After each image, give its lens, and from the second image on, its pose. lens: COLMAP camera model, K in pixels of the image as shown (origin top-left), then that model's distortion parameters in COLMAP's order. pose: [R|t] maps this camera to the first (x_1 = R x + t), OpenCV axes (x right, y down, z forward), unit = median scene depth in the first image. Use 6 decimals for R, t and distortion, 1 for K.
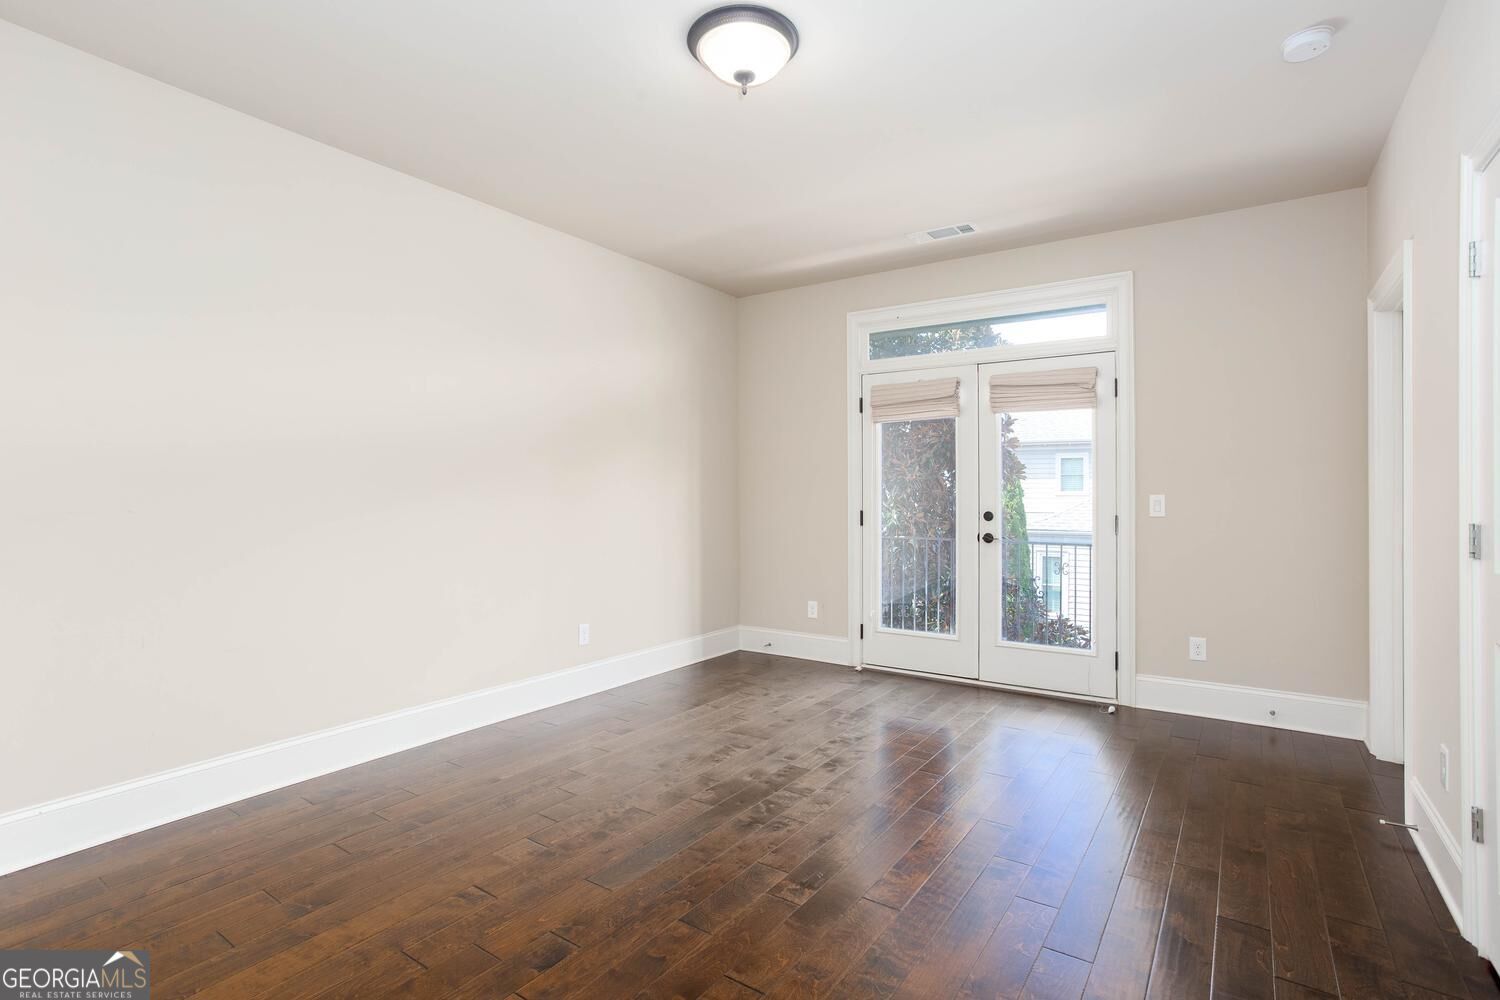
lens RADIAL K [[744.6, 0, 738.8], [0, 744.6, 487.1], [0, 0, 1]] dist [-0.022162, 0.020958]
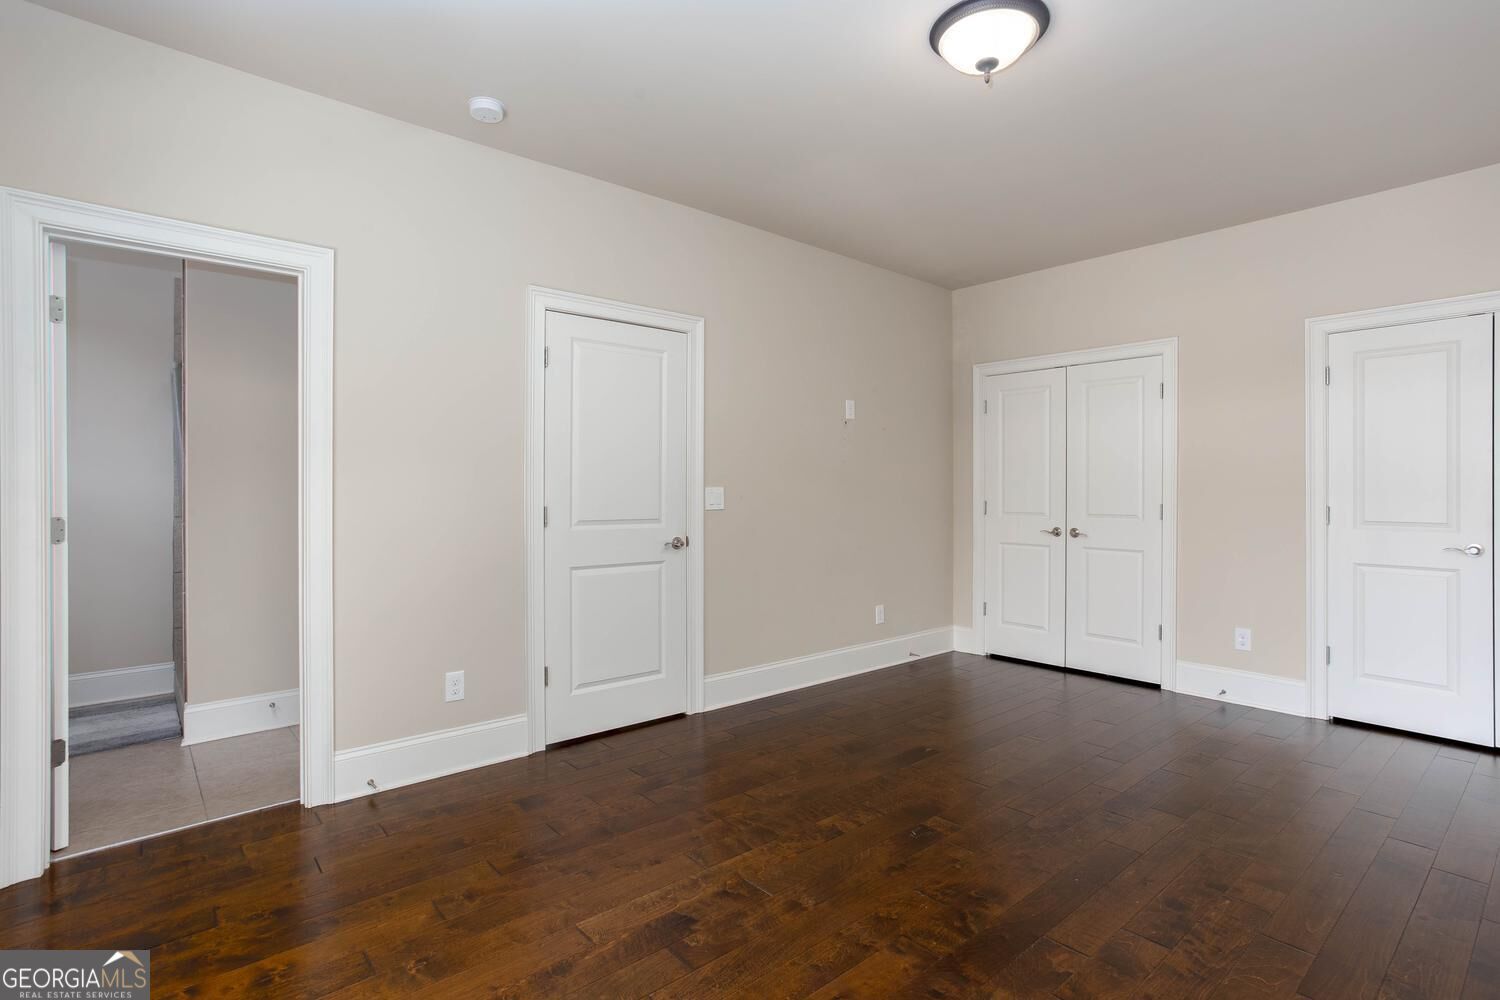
lens RADIAL K [[750.2, 0, 750.6], [0, 750.2, 491.8], [0, 0, 1]] dist [-0.059177, 0.041398]
pose [[-0.973572, -0.000127, 0.228382, 0.052853], [-0.000936, 0.999994, -0.003435, 0.012033], [-0.228380, -0.003558, -0.973566, 1.193396]]
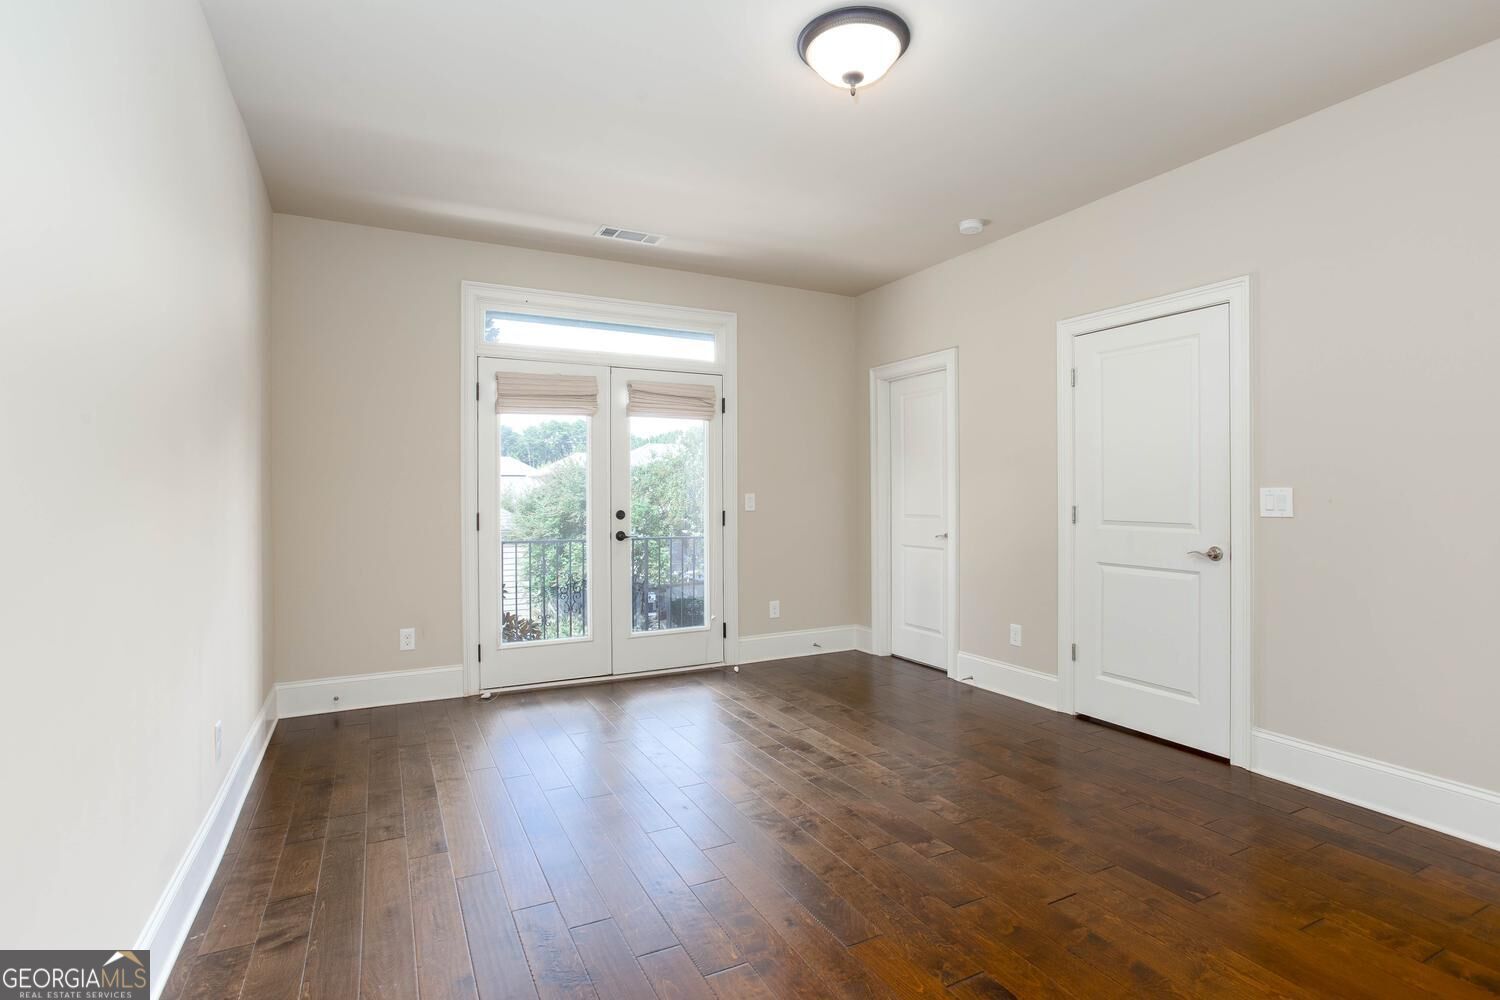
lens RADIAL K [[750.2, 0, 750.6], [0, 750.2, 491.8], [0, 0, 1]] dist [-0.059177, 0.041398]
pose [[0.469097, 0.000949, 0.883146, -0.556737], [-0.001224, 0.999999, -0.000424, 0.007936], [-0.883146, -0.000882, 0.469098, 0.389202]]
